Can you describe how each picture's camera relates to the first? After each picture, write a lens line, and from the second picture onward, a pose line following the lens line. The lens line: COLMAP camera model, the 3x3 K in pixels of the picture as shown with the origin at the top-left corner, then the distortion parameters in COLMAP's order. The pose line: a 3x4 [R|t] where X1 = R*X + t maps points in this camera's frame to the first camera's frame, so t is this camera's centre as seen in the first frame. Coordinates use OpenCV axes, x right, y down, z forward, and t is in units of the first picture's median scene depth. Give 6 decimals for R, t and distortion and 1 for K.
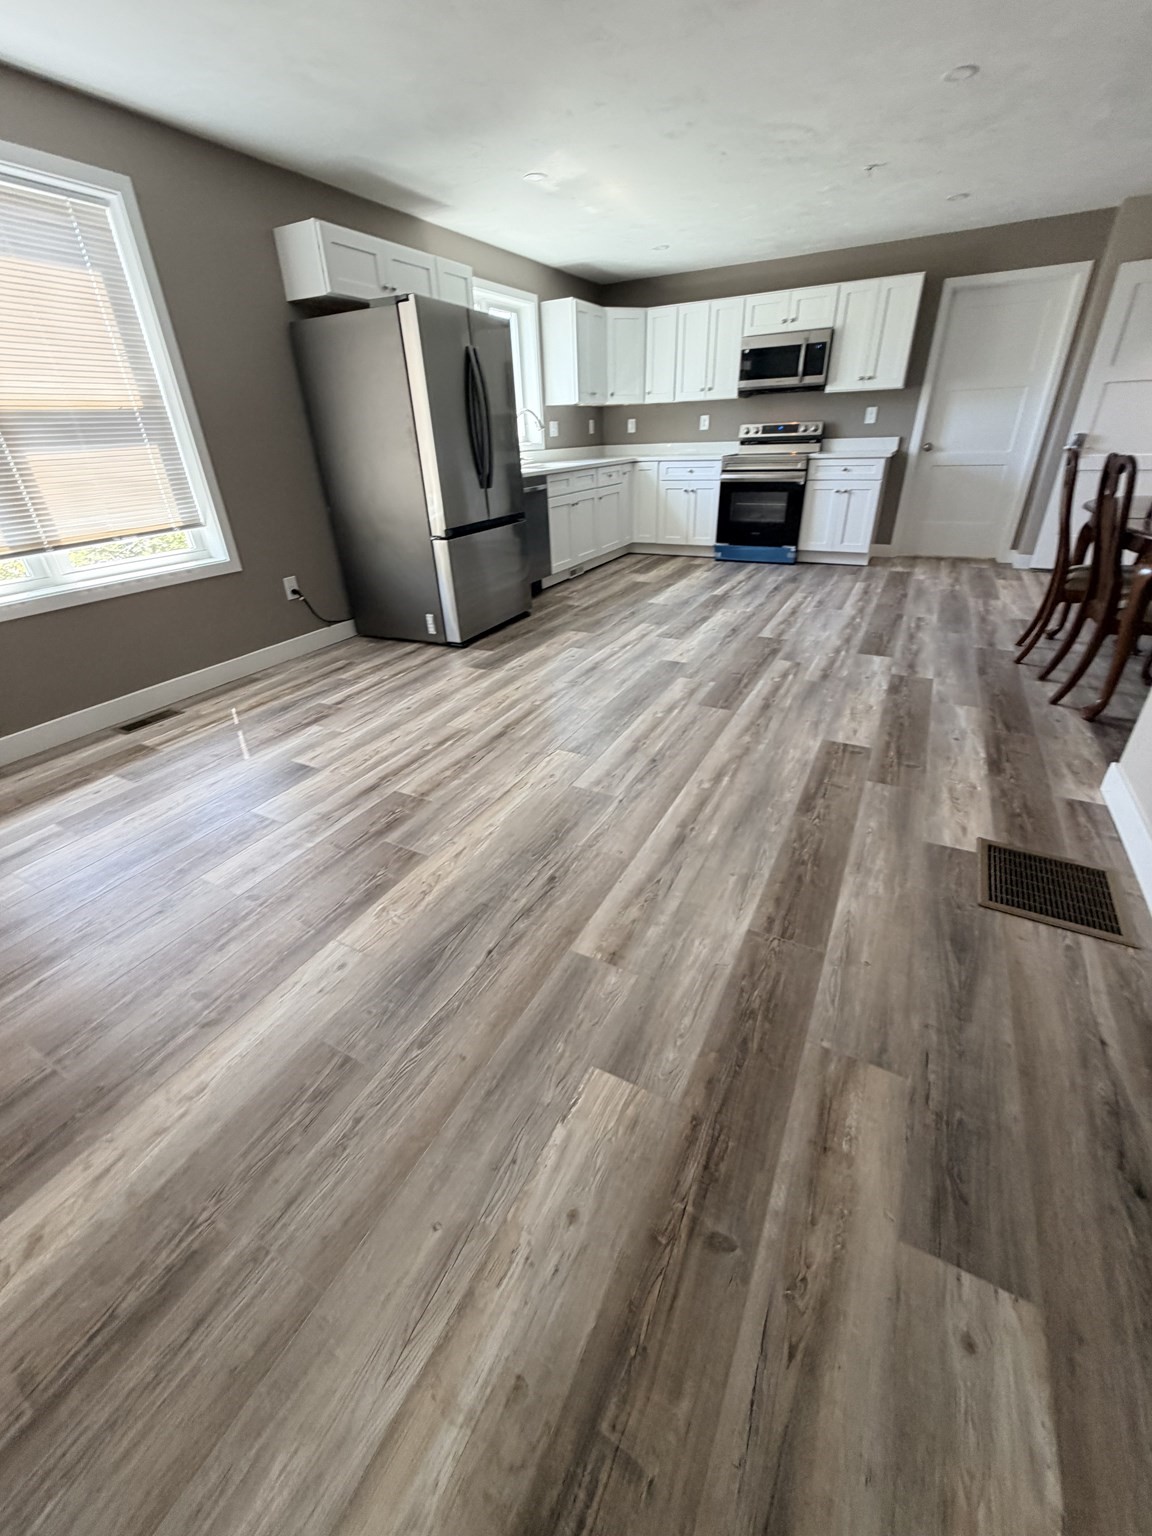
lens RADIAL K [[619.4, 0, 572.5], [0, 619.4, 770.7], [0, 0, 1]] dist [0.001090, 0.000243]
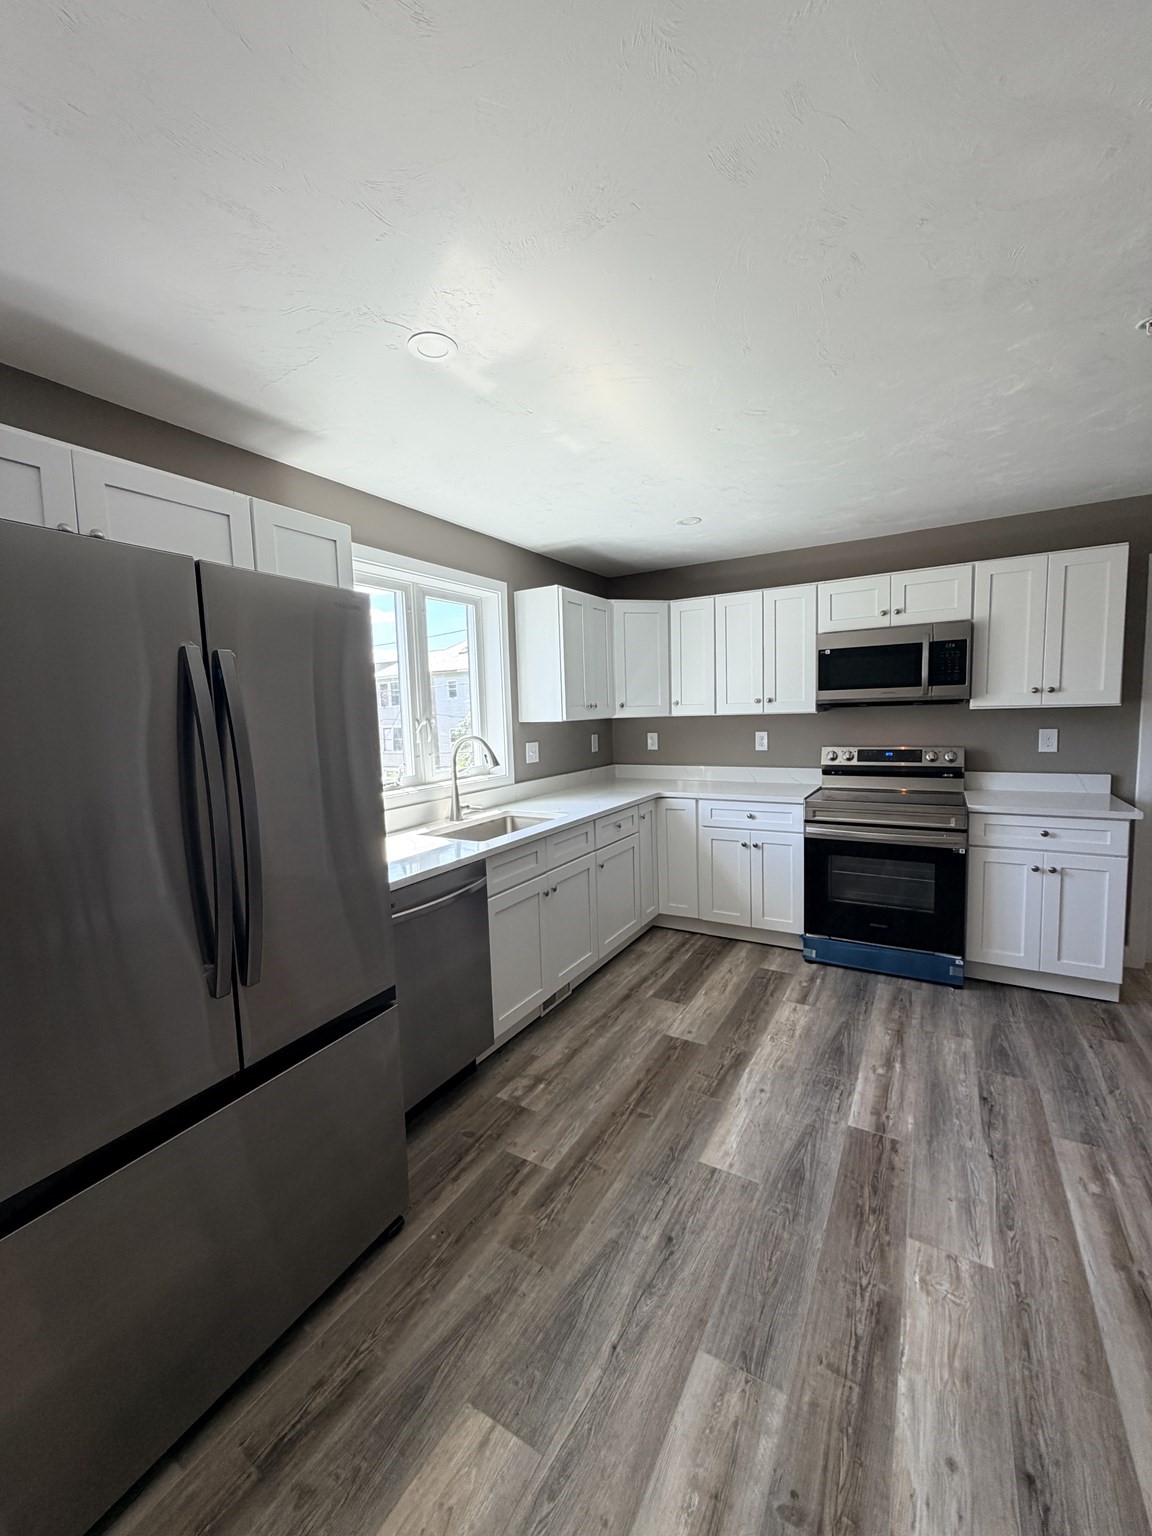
lens RADIAL K [[619.4, 0, 572.5], [0, 619.4, 770.7], [0, 0, 1]] dist [0.001090, 0.000243]
pose [[0.998940, 0.007799, -0.045366, 0.044292], [-0.024921, 0.920254, -0.390527, -0.299659], [0.038702, 0.391244, 0.919473, 0.437878]]
